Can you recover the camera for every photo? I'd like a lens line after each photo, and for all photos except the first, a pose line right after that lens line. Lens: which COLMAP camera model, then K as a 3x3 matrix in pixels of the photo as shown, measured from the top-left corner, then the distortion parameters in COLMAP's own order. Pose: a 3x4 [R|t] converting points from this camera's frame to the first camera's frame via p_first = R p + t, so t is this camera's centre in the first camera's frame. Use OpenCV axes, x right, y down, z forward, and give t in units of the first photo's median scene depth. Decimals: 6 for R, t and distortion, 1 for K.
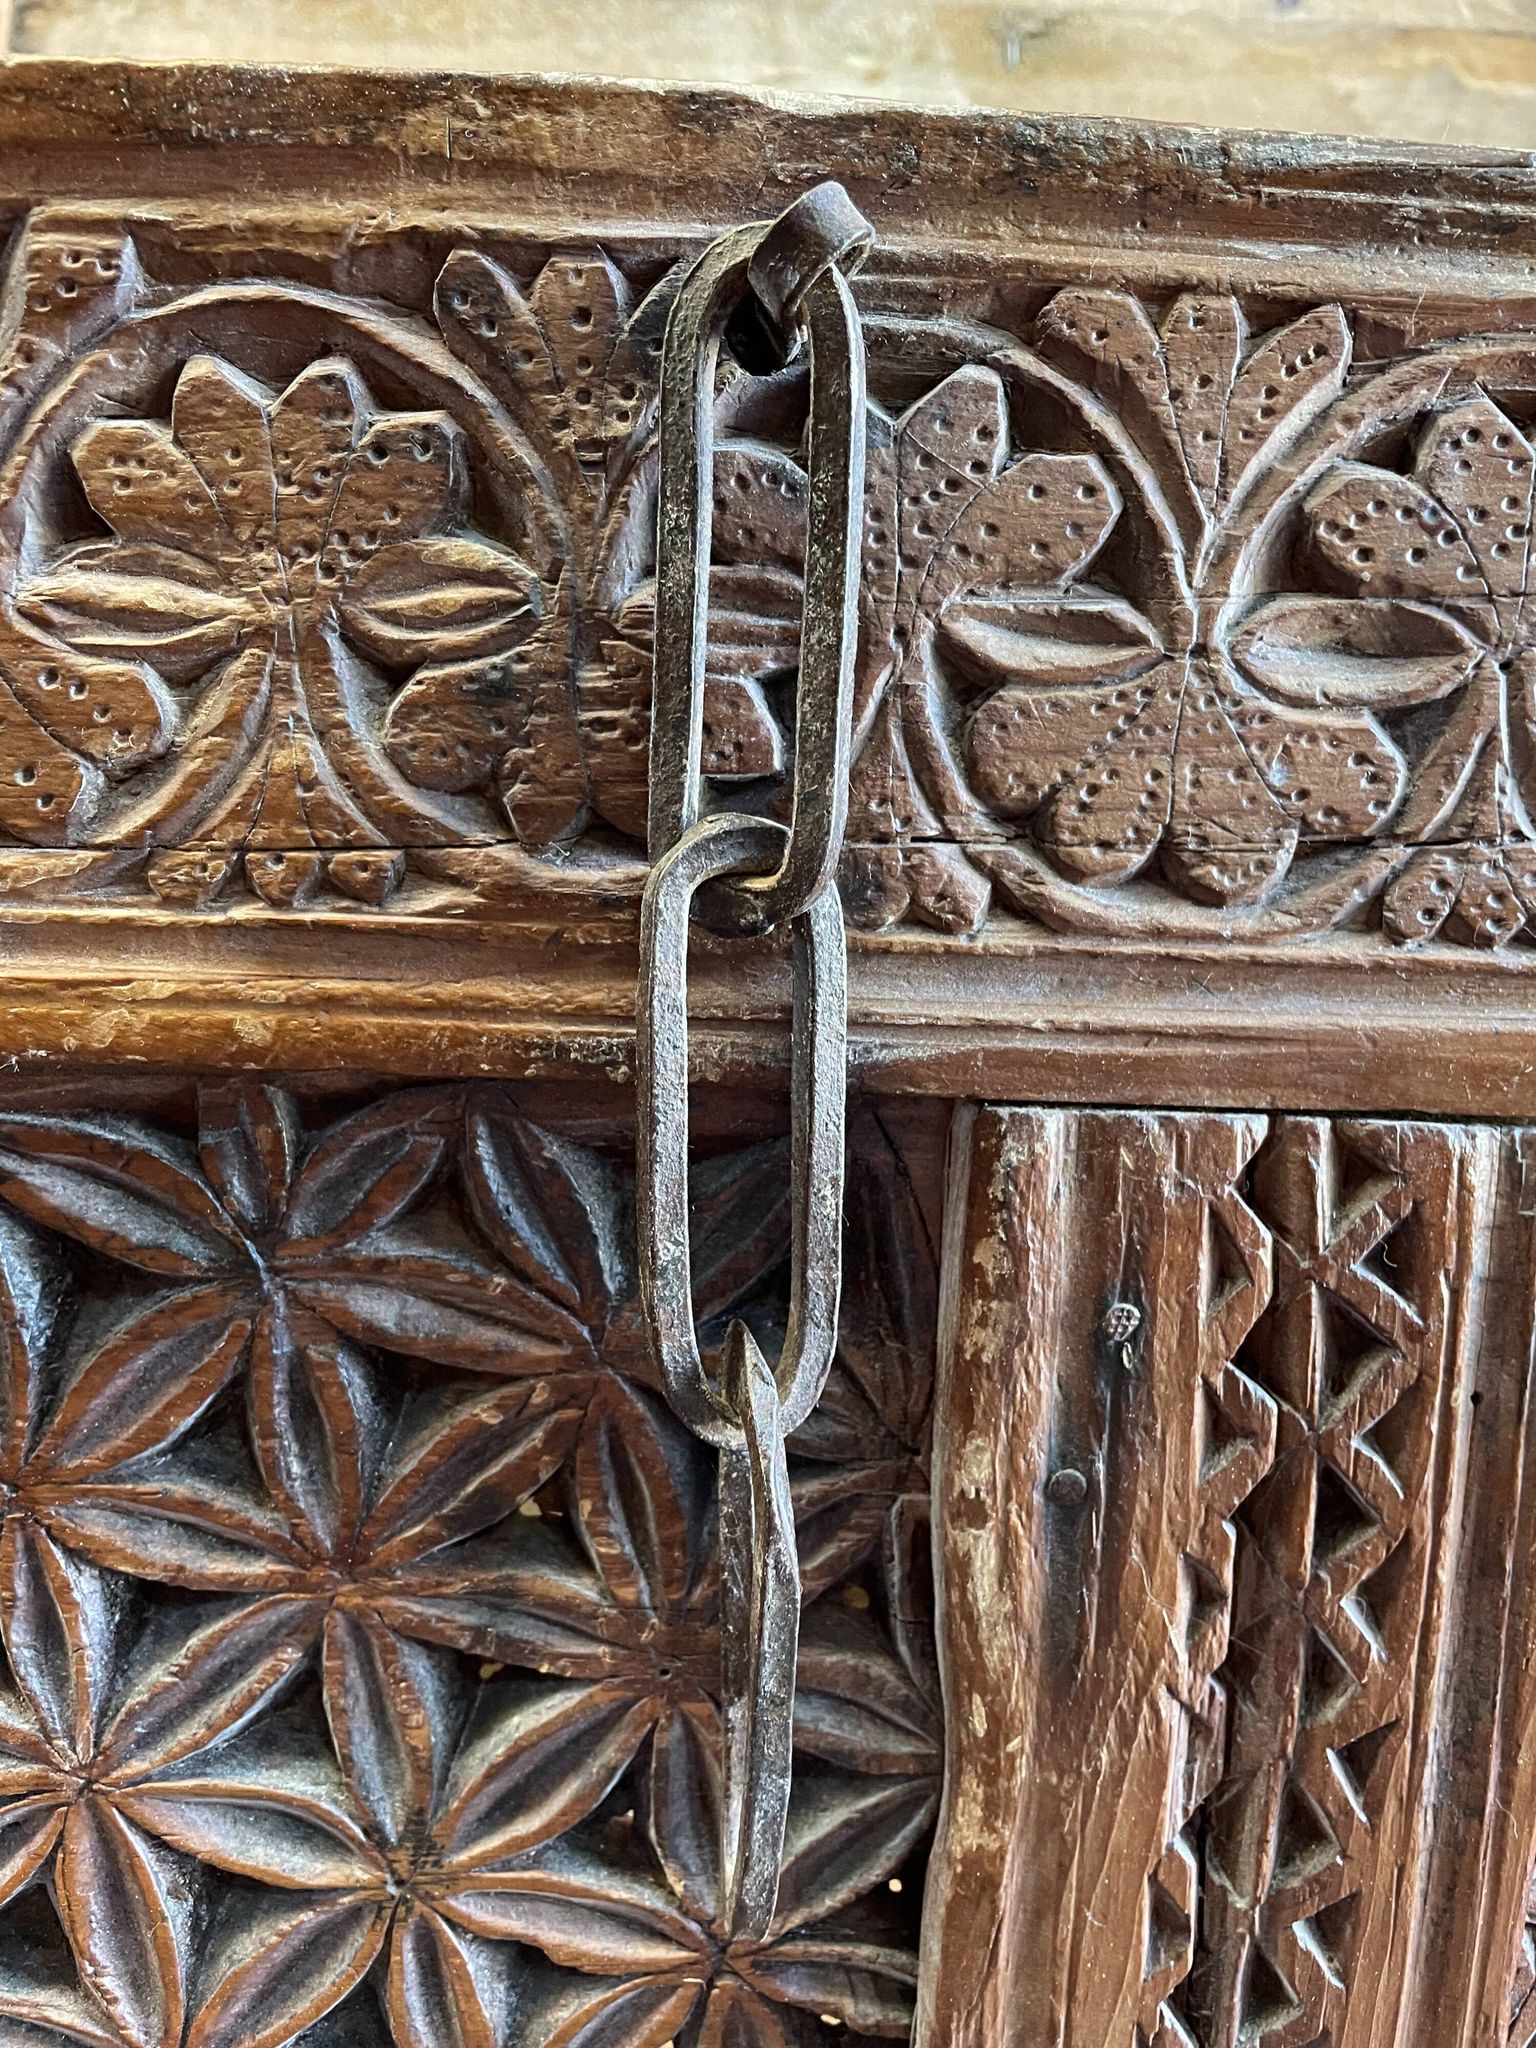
lens RADIAL K [[1592.1, 0, 793.6], [0, 1592.1, 1007.6], [0, 0, 1]] dist [0.061892, -0.097287]
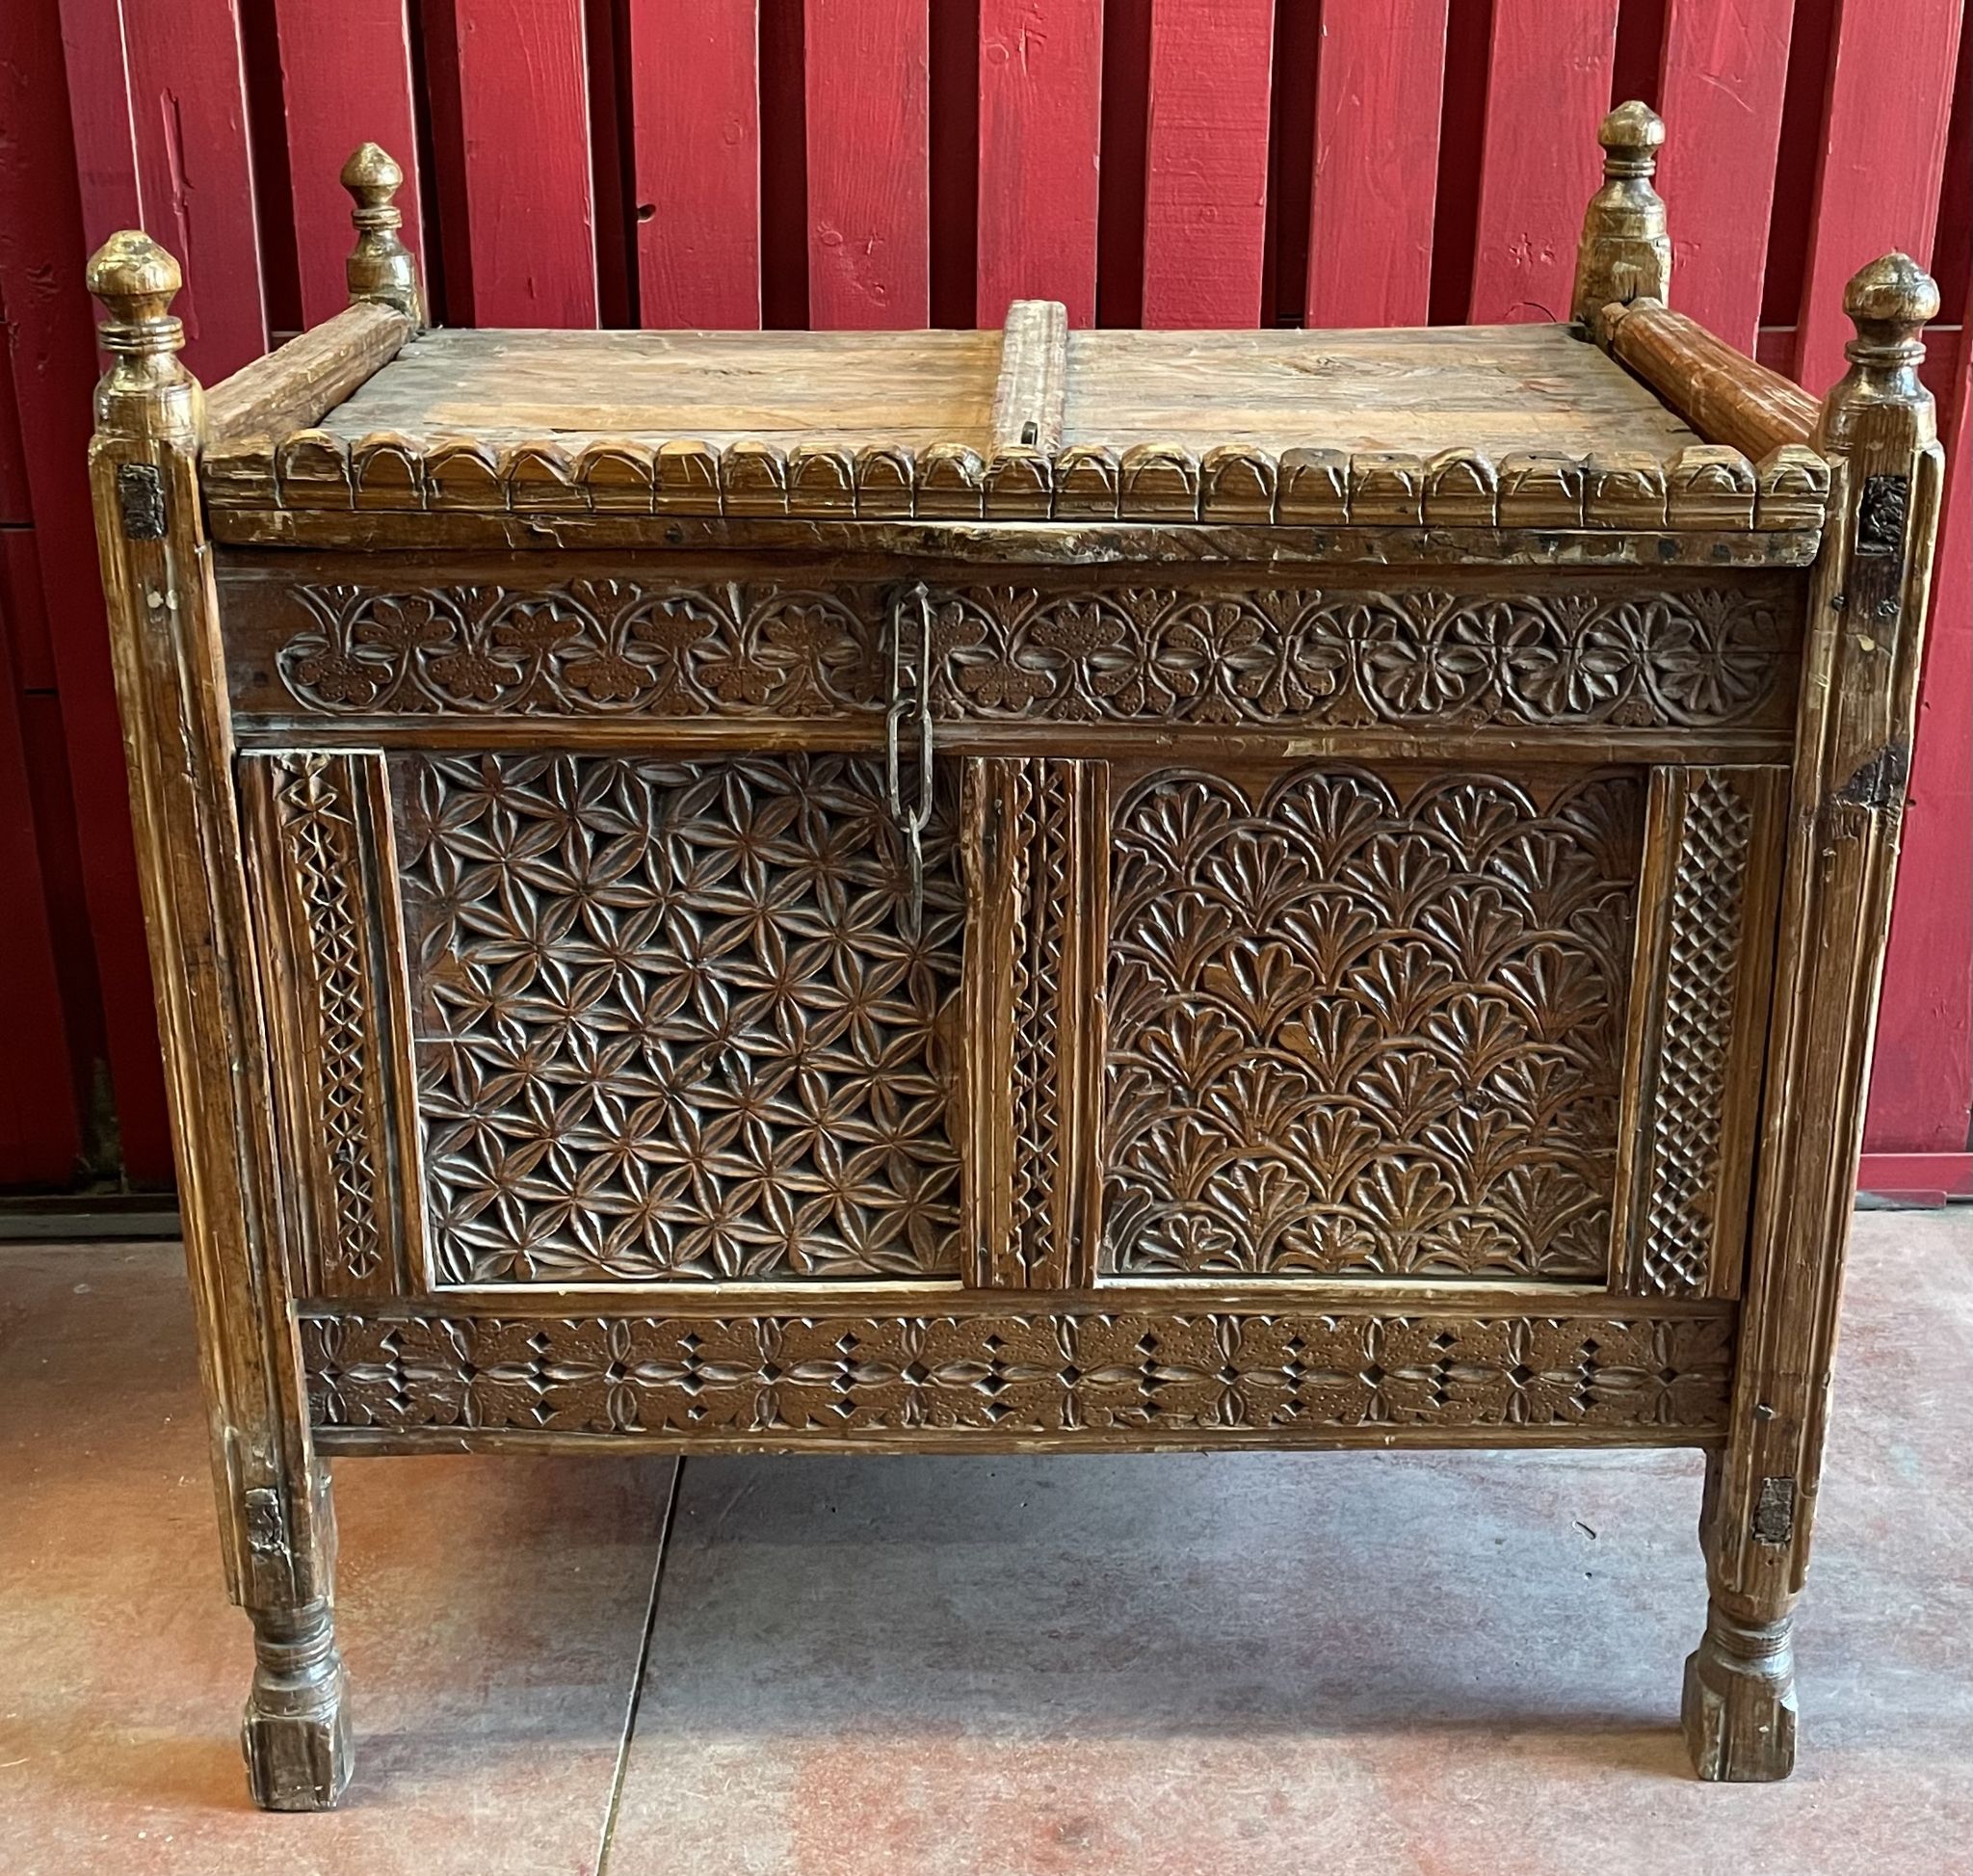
lens RADIAL K [[2694.2, 0, 1076.1], [0, 2694.2, 752.6], [0, 0, 1]] dist [0.064123, 0.000000]
pose [[0.998857, -0.007801, -0.047156, 0.790085], [0.016917, 0.980428, 0.196150, -1.428646], [0.044703, -0.196723, 0.979439, -6.389891]]
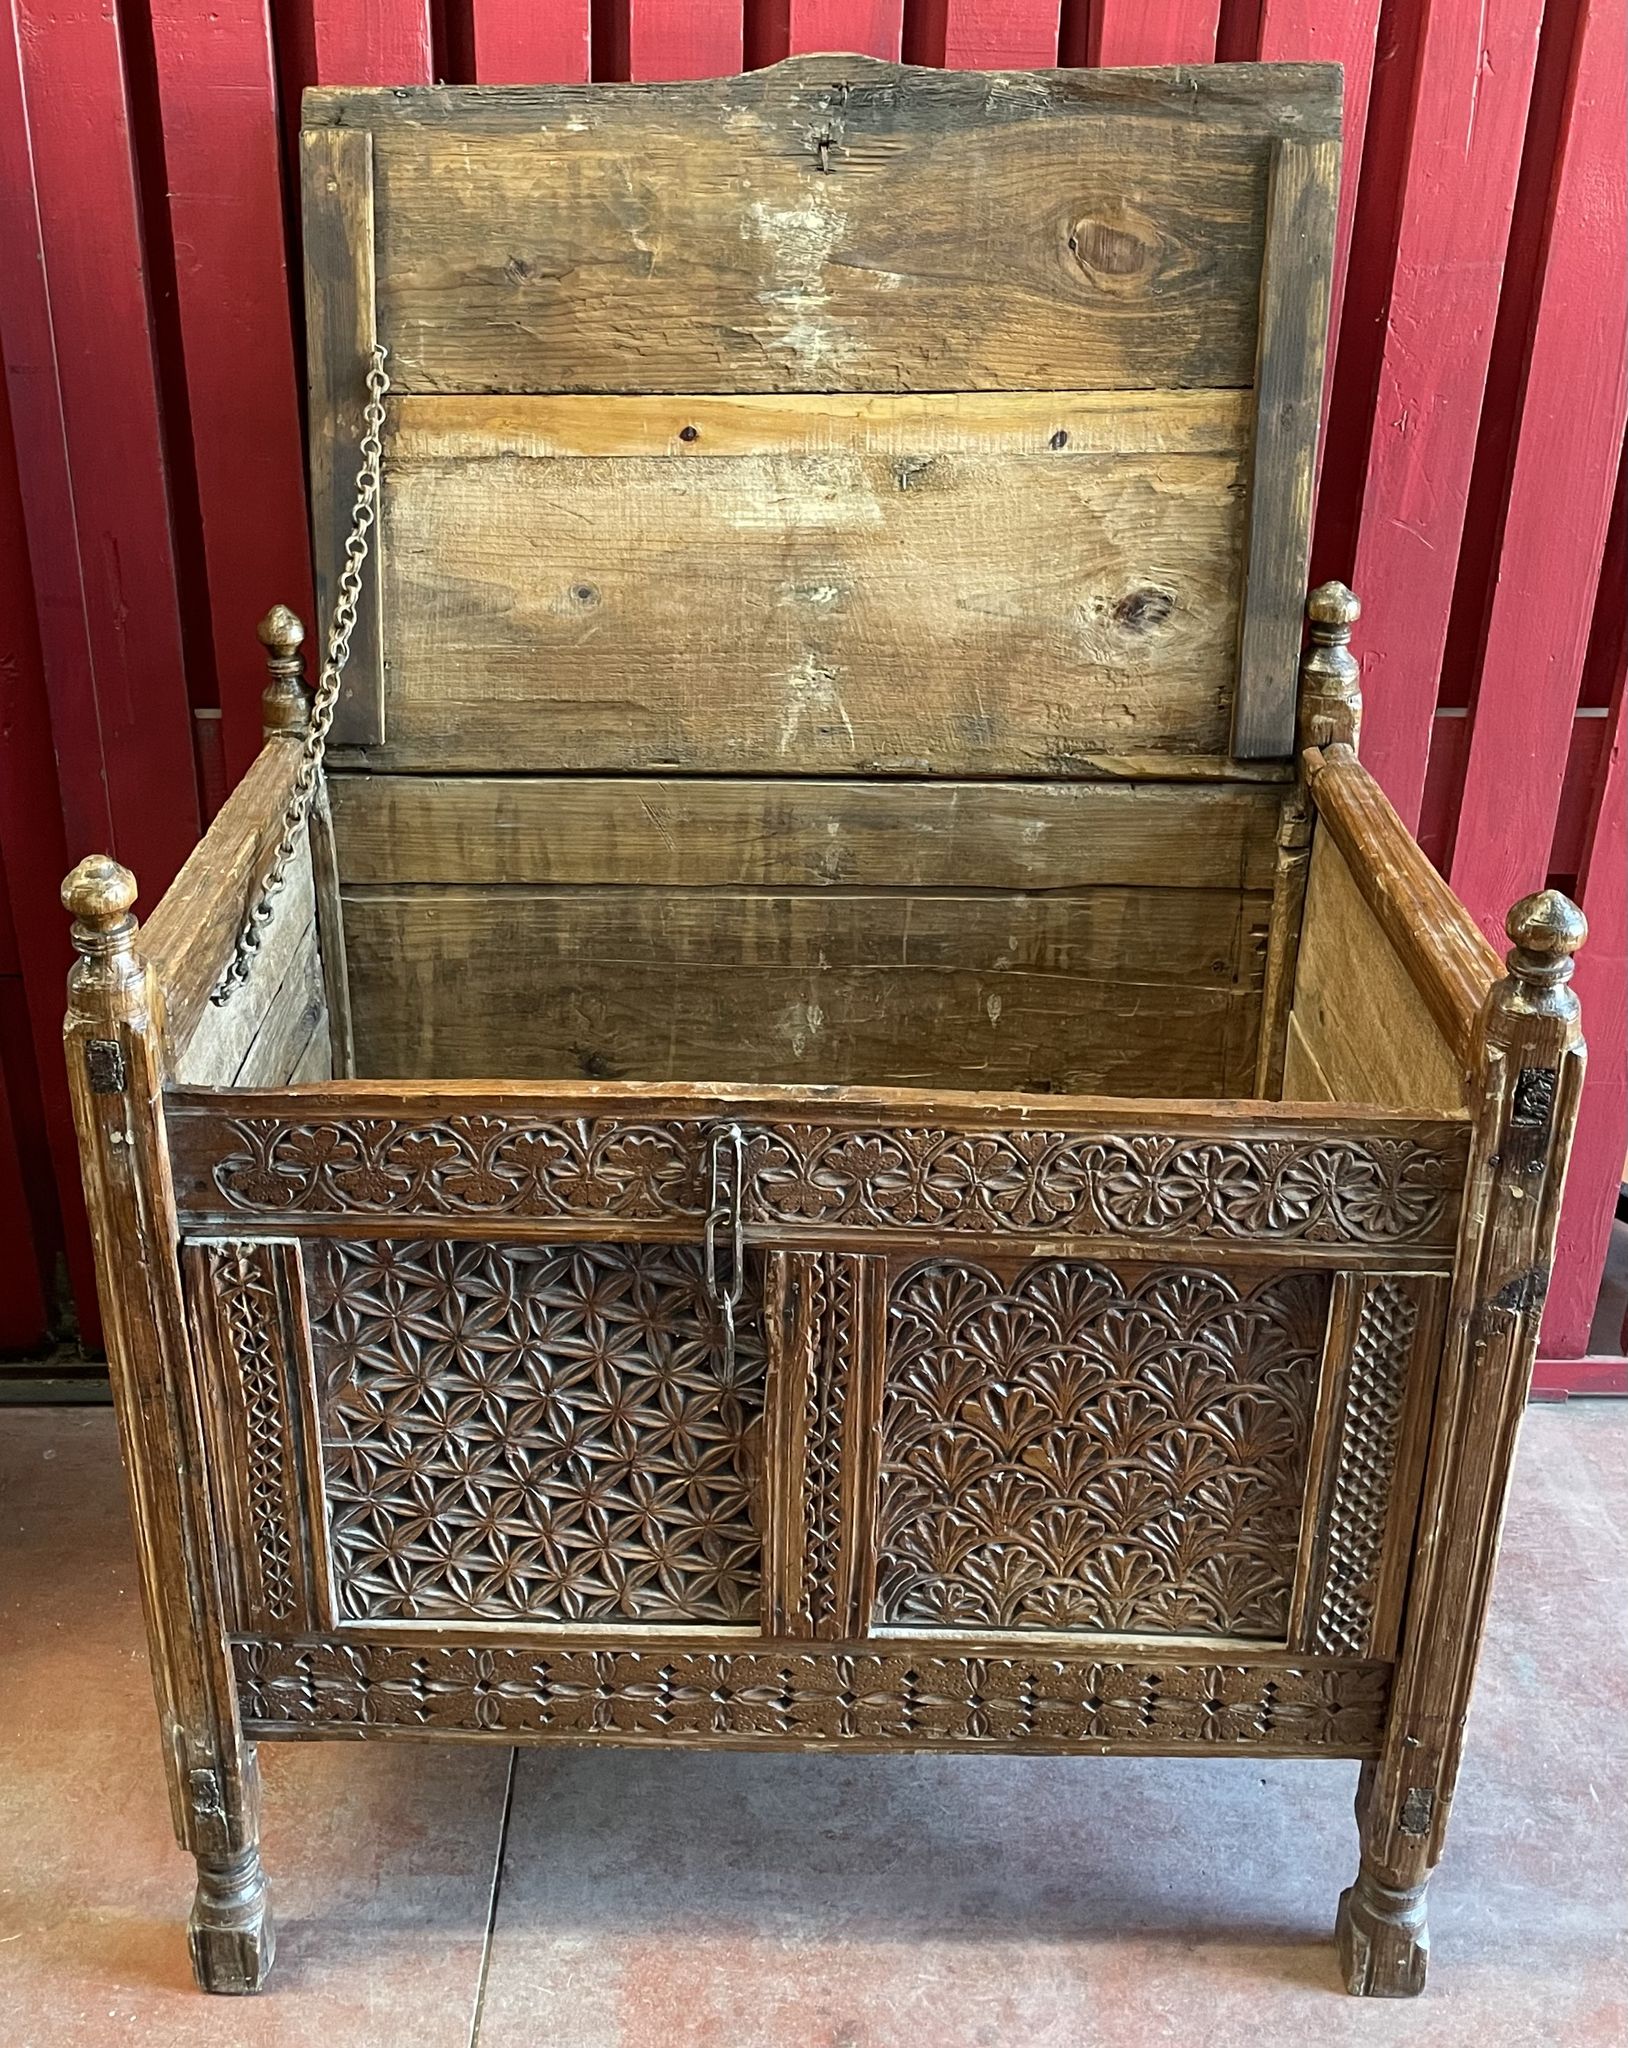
lens RADIAL K [[2254.2, 0, 772.1], [0, 2254.2, 807.2], [0, 0, 1]] dist [0.027946, 0.000000]
pose [[0.996866, 0.009607, -0.078526, 0.723506], [0.011600, 0.964121, 0.265210, -3.458207], [0.078257, -0.265289, 0.960988, -6.023053]]
